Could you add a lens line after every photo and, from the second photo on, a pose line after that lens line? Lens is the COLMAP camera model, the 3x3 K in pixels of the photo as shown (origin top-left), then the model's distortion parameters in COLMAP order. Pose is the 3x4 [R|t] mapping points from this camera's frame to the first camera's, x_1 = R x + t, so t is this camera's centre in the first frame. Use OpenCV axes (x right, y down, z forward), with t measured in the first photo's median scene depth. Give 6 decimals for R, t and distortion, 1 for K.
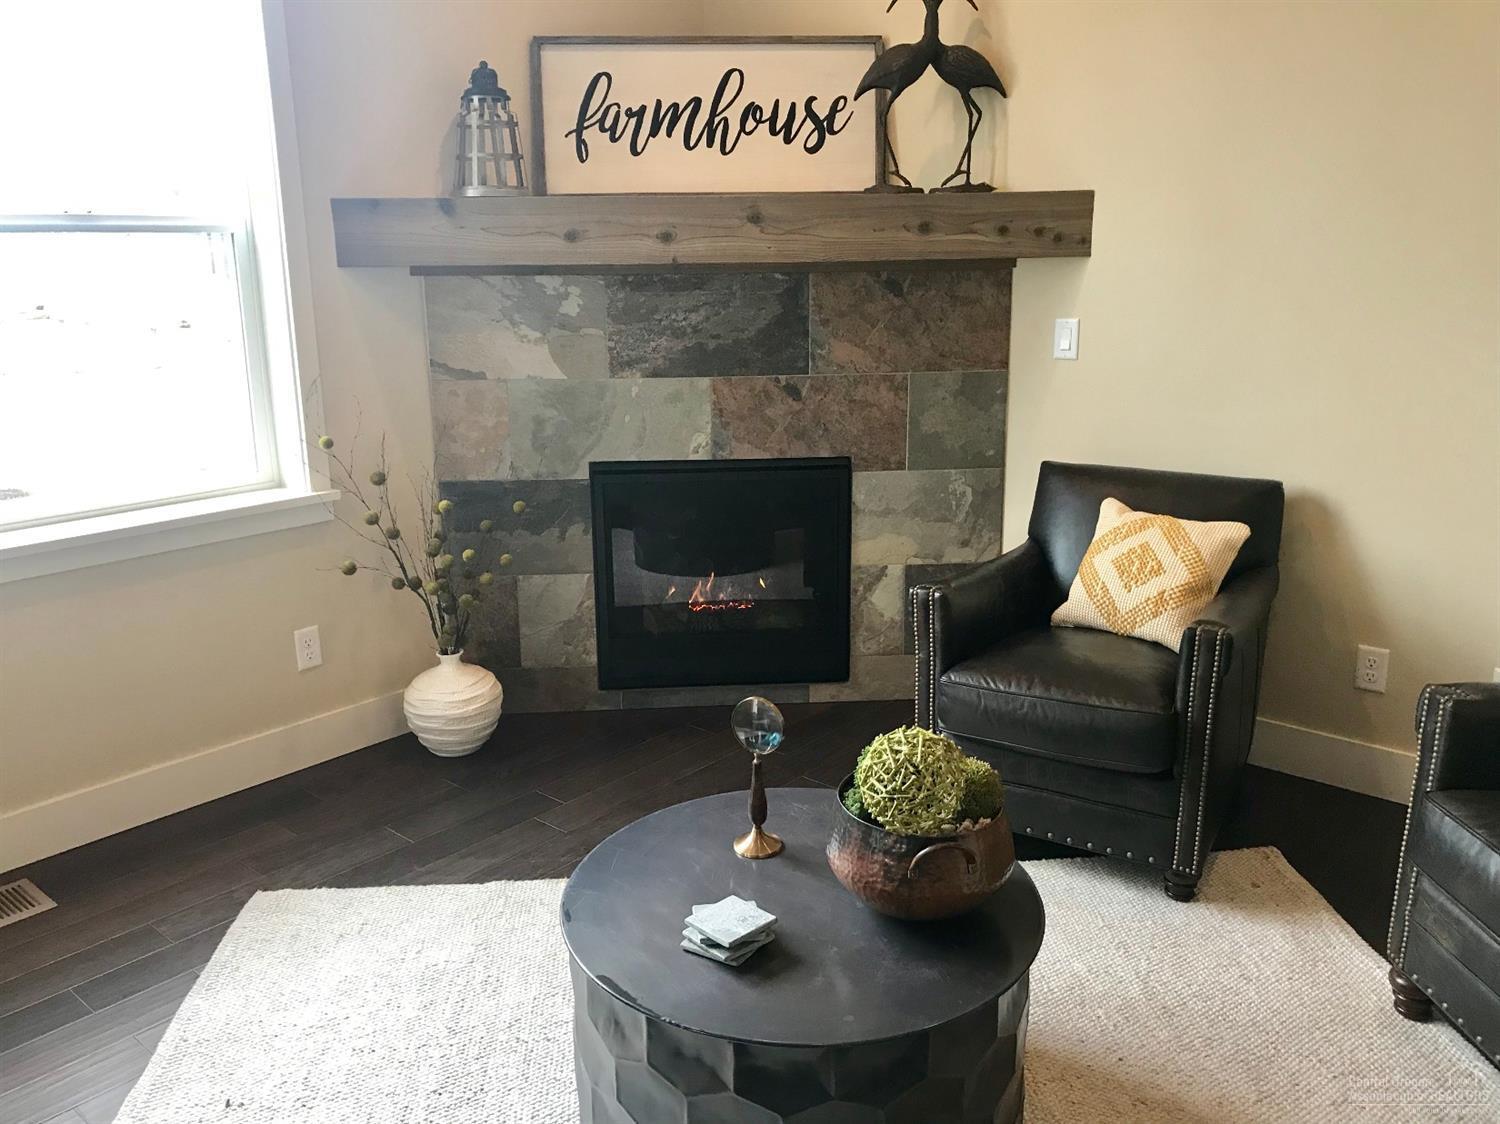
lens RADIAL K [[1207.5, 0, 750.0], [0, 1207.5, 562.0], [0, 0, 1]] dist [0.154488, -0.581644]
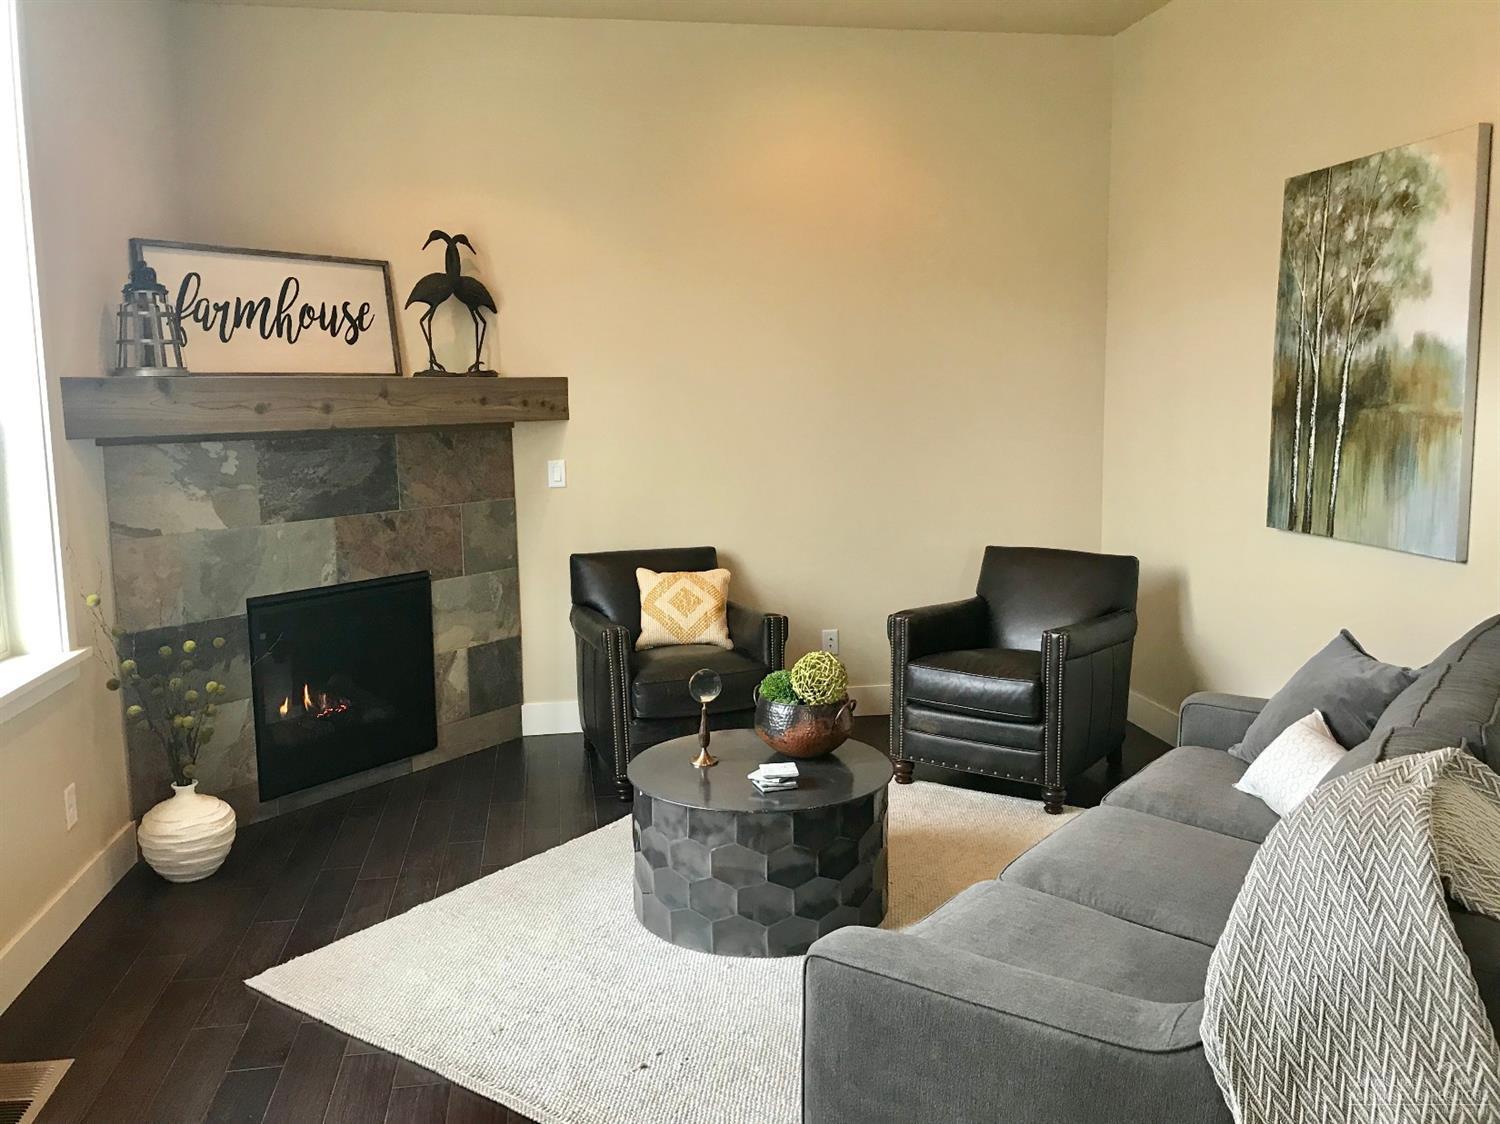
lens RADIAL K [[1238.0, 0, 750.0], [0, 1238.0, 562.0], [0, 0, 1]] dist [0.100616, -0.291395]
pose [[0.628123, -0.104396, 0.771079, -0.738616], [0.205358, 0.978066, -0.034865, 0.022238], [-0.750526, 0.180247, 0.635784, -0.114053]]
